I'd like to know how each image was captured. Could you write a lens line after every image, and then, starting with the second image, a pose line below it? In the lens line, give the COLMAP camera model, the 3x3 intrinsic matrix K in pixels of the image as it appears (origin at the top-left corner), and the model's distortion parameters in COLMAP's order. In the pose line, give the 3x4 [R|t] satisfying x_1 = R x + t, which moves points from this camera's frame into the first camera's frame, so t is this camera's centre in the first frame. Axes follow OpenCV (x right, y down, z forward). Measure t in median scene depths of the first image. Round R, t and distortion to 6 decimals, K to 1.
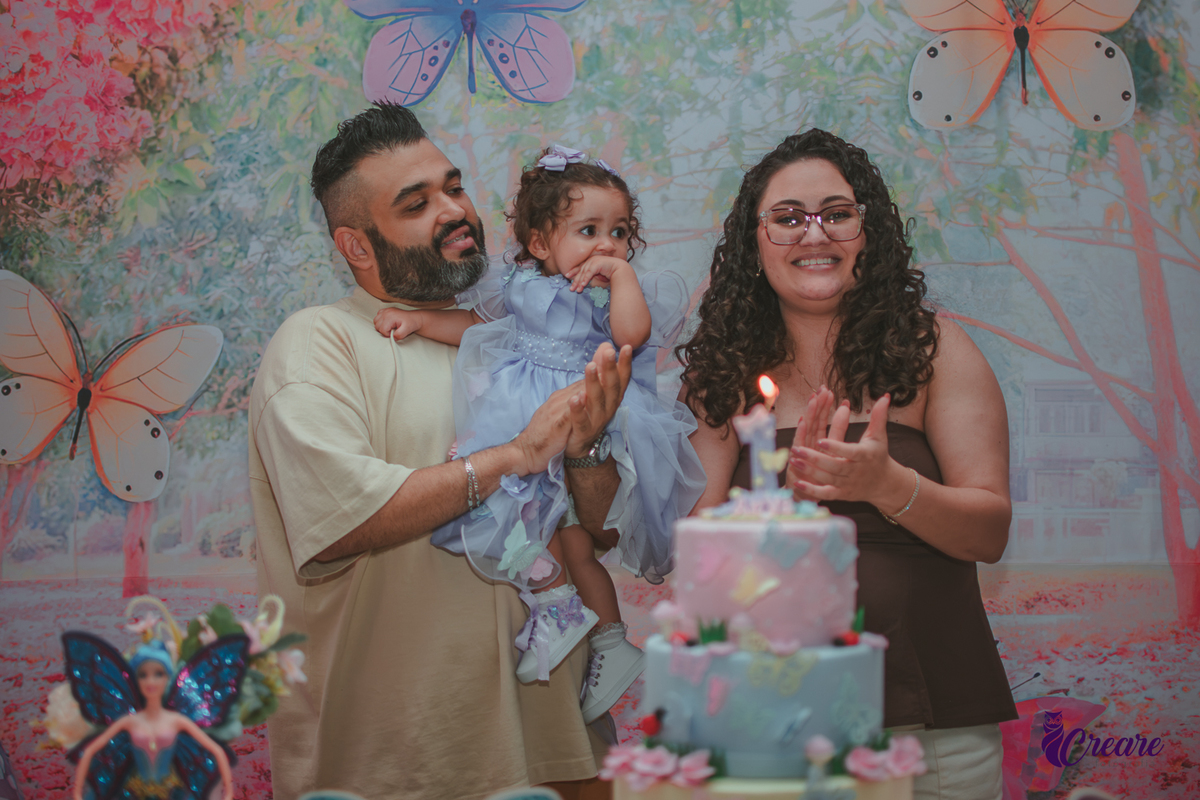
lens RADIAL K [[1854.9, 0, 602.3], [0, 1854.9, 387.5], [0, 0, 1]] dist [-0.159351, 0.000000]
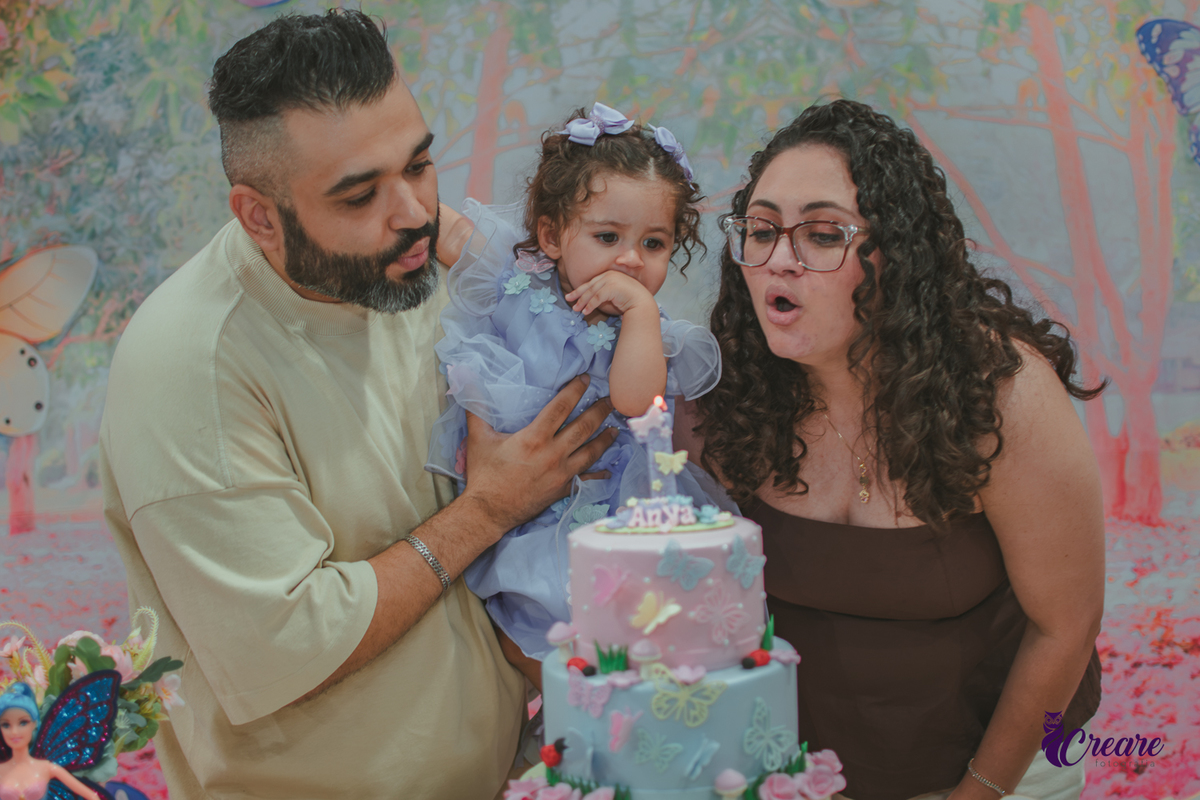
lens RADIAL K [[1854.9, 0, 598.9], [0, 1854.9, 393.7], [0, 0, 1]] dist [-0.159351, 0.000000]
pose [[0.998133, -0.045552, 0.040684, 0.010563], [0.040878, 0.993187, 0.109126, -0.050772], [-0.045377, -0.107259, 0.993195, 0.045447]]
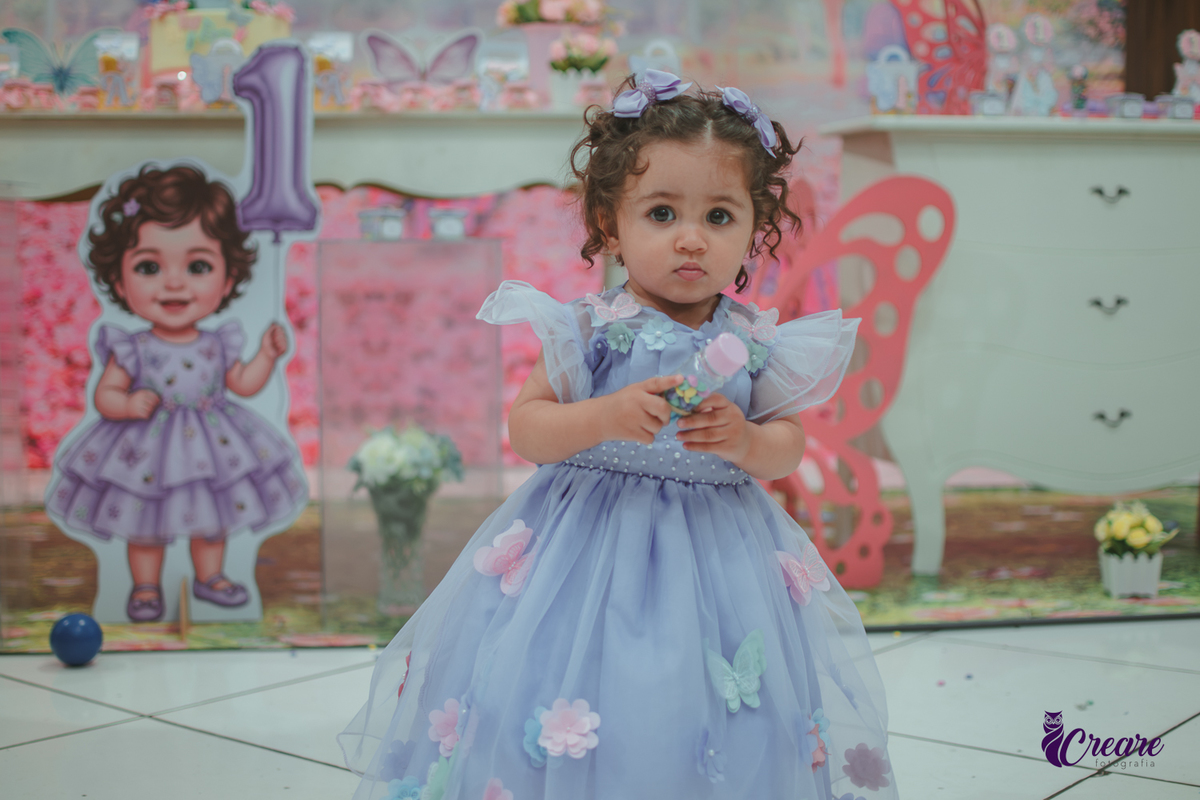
lens RADIAL K [[1854.9, 0, 597.6], [0, 1854.9, 397.9], [0, 0, 1]] dist [-0.159351, 0.000000]
pose [[0.990429, -0.009953, 0.137663, 0.115251], [-0.003967, 0.994931, 0.100478, 0.219024], [-0.137966, -0.100062, 0.985369, -0.610760]]
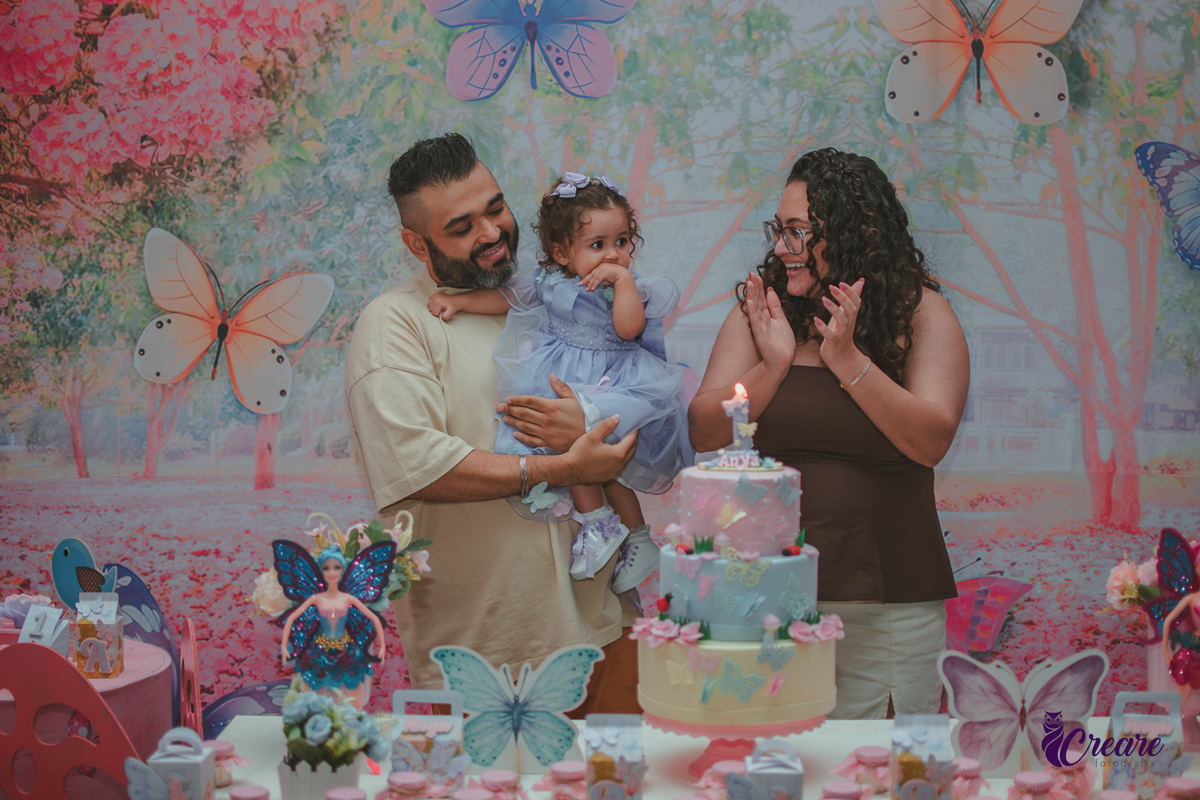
lens RADIAL K [[1854.9, 0, 596.8], [0, 1854.9, 390.2], [0, 0, 1]] dist [-0.159351, 0.000000]
pose [[0.999676, 0.009809, -0.023492, 0.003113], [-0.007873, 0.996675, 0.081093, -0.058828], [0.024210, -0.080882, 0.996430, -0.256188]]
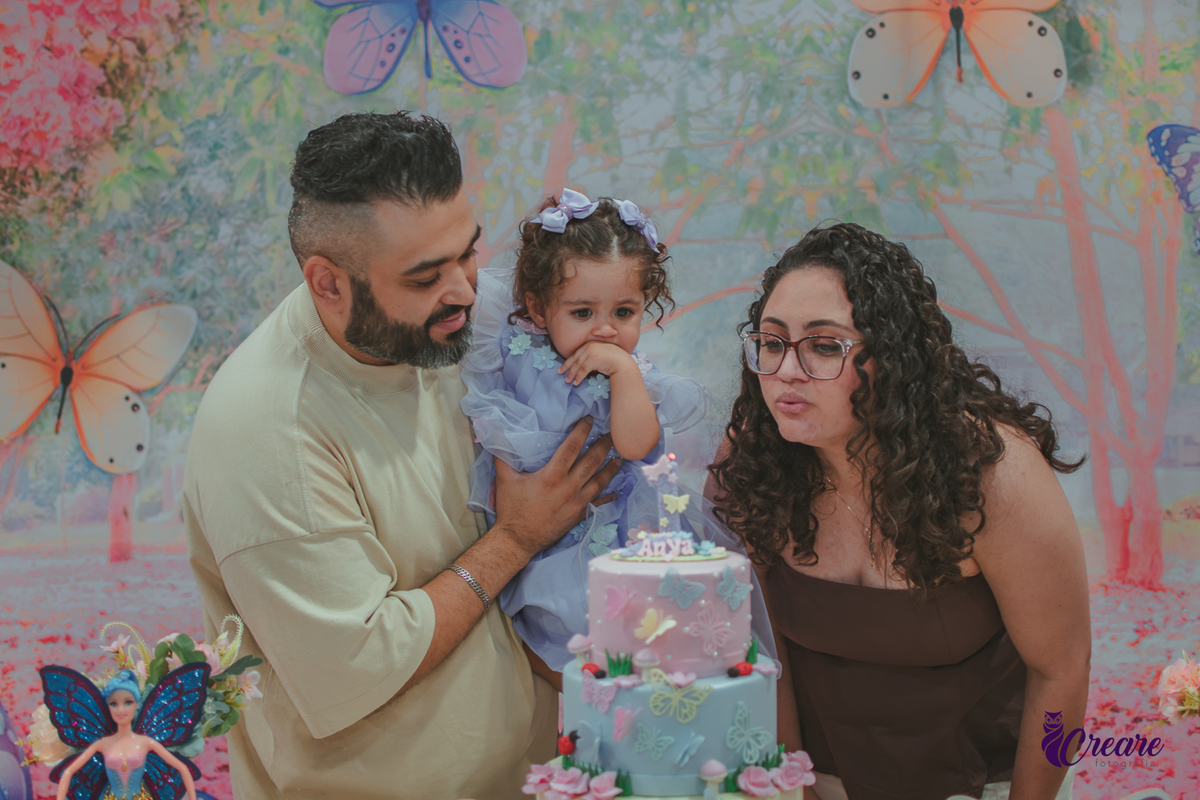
lens RADIAL K [[1854.9, 0, 595.0], [0, 1854.9, 391.2], [0, 0, 1]] dist [-0.159351, 0.000000]
pose [[0.999884, -0.014231, -0.005361, 0.026534], [0.014569, 0.997474, 0.069518, -0.054680], [0.004358, -0.069588, 0.997566, -0.049776]]
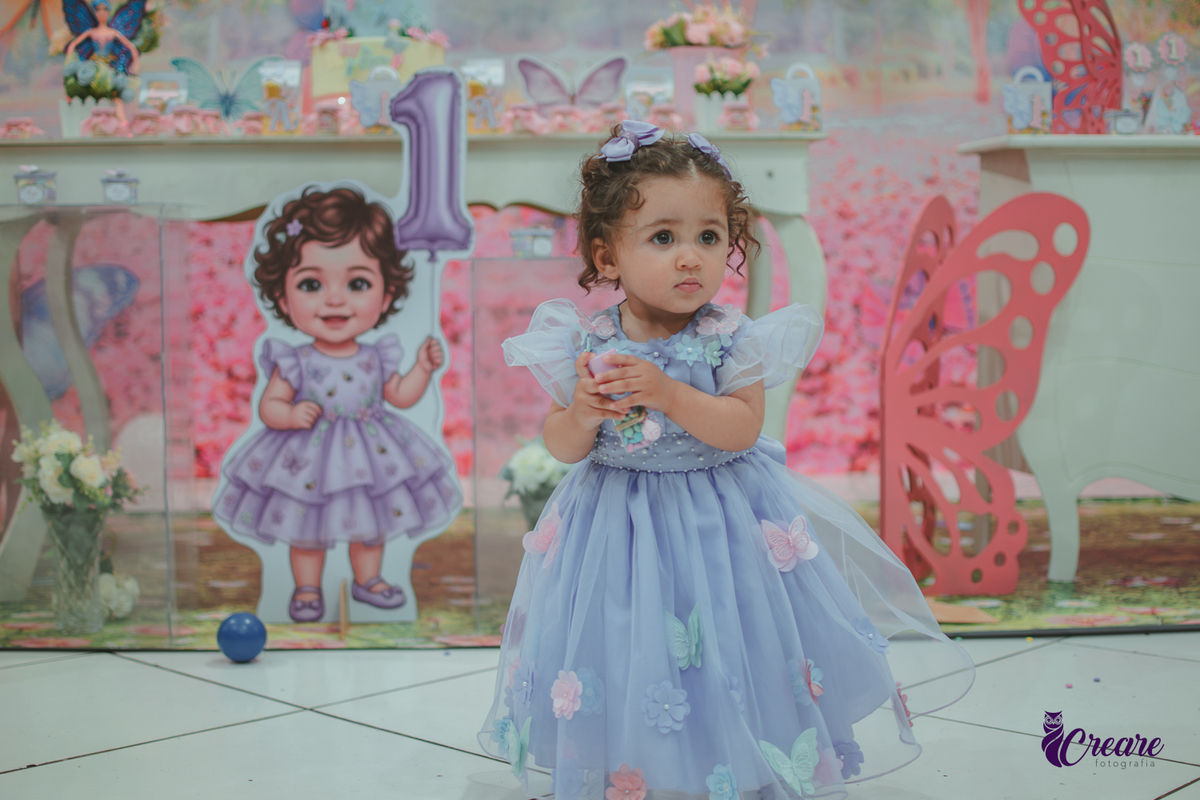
lens RADIAL K [[1854.9, 0, 602.2], [0, 1854.9, 400.2], [0, 0, 1]] dist [-0.159351, 0.000000]
pose [[0.998341, -0.008483, 0.056954, 0.117132], [0.003022, 0.995444, 0.095298, 0.215593], [-0.057502, -0.094968, 0.993818, -0.648352]]
